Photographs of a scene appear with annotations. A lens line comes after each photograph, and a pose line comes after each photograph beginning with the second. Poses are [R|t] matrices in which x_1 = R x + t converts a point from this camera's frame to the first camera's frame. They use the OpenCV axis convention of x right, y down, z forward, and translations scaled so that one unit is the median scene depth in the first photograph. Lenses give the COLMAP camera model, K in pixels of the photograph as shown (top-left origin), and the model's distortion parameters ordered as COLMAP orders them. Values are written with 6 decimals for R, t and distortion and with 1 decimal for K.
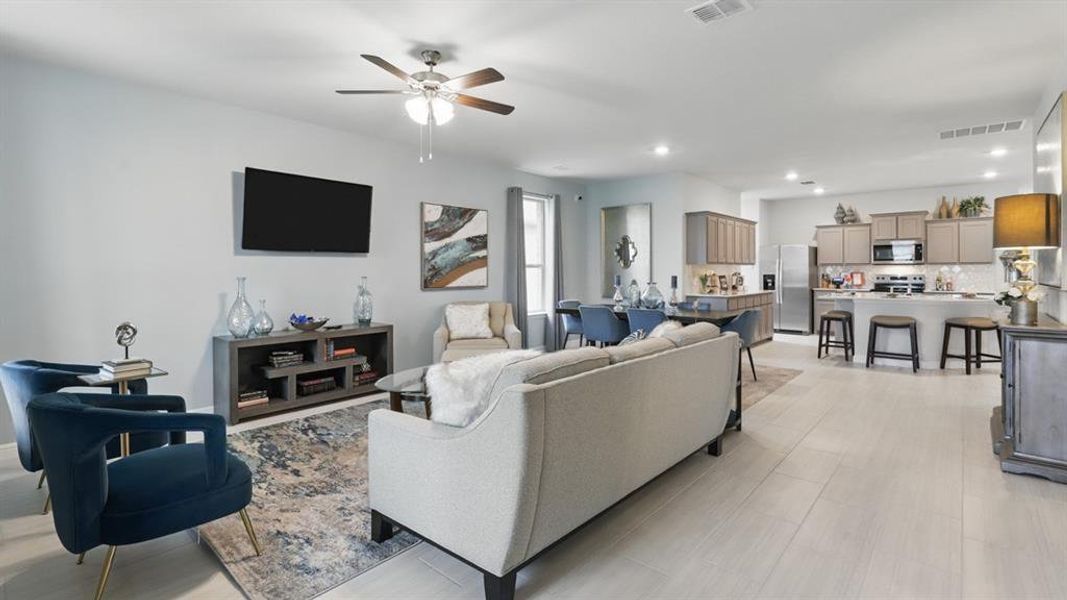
lens RADIAL K [[488.0, 0, 533.3], [0, 488.0, 272.0], [0, 0, 1]] dist [-0.000773, -0.000303]
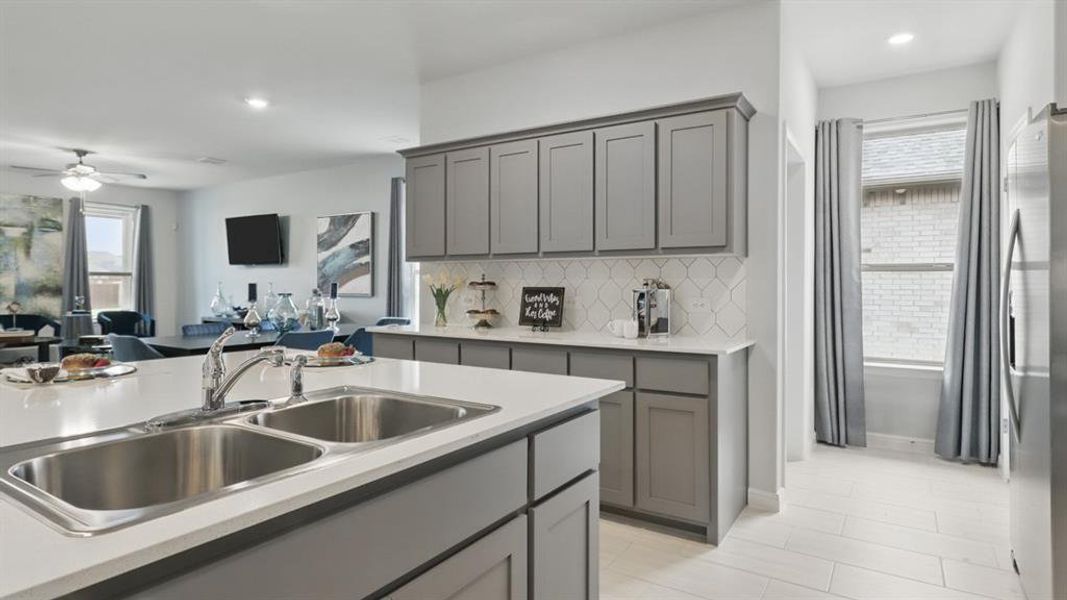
lens RADIAL K [[574.2, 0, 535.8], [0, 574.2, 280.7], [0, 0, 1]] dist [0.001232, -0.001839]
pose [[0.157846, -0.002974, -0.987459, 1.009649], [-0.006858, 0.999968, -0.004108, 0.004741], [0.987440, 0.007420, 0.157821, 1.121510]]
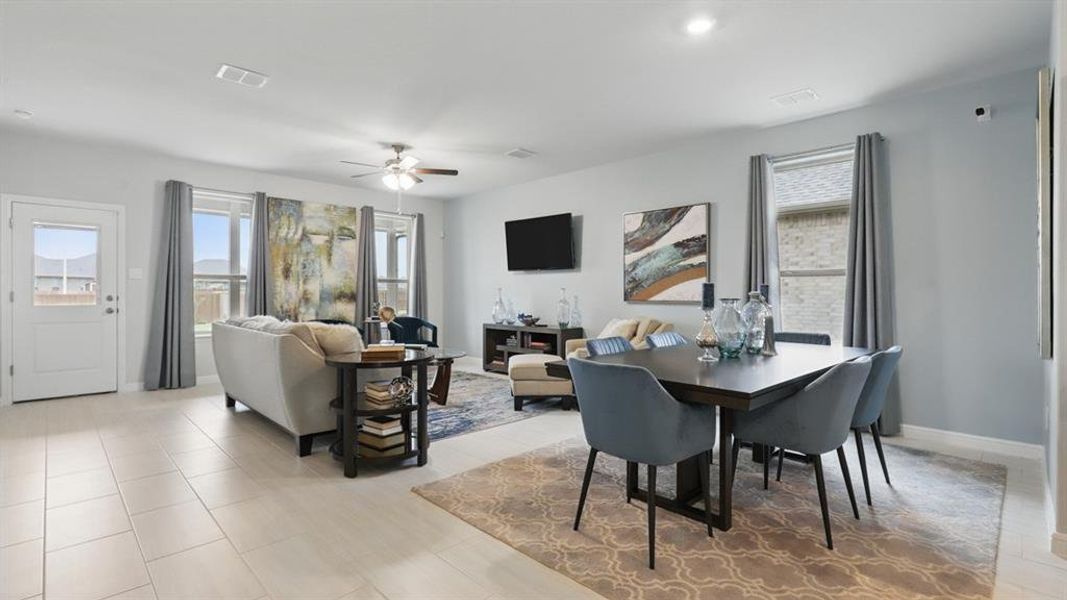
lens RADIAL K [[488.0, 0, 536.4], [0, 488.0, 294.4], [0, 0, 1]] dist [-0.000773, -0.000303]
pose [[-0.063387, 0.002605, -0.997986, 0.675849], [-0.007321, 0.999968, 0.003075, 0.016518], [0.997962, 0.007501, -0.063366, 0.770996]]
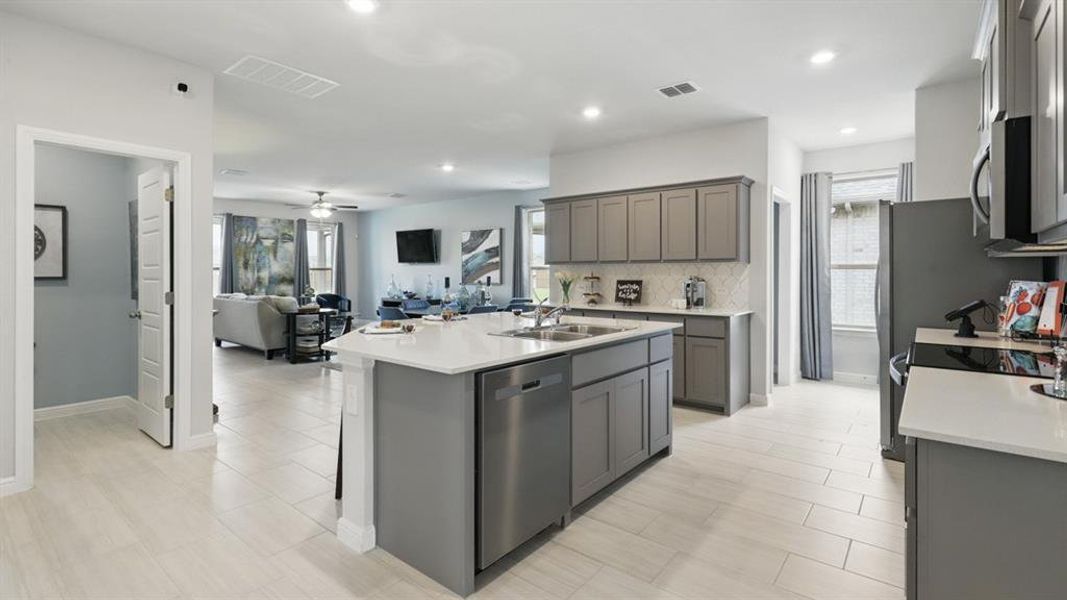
lens RADIAL K [[488.0, 0, 537.1], [0, 488.0, 273.6], [0, 0, 1]] dist [-0.000773, -0.000303]
pose [[0.048937, 0.004479, -0.998792, 1.265178], [-0.004064, 0.999983, 0.004285, -0.004831], [0.998794, 0.003850, 0.048954, 1.023891]]
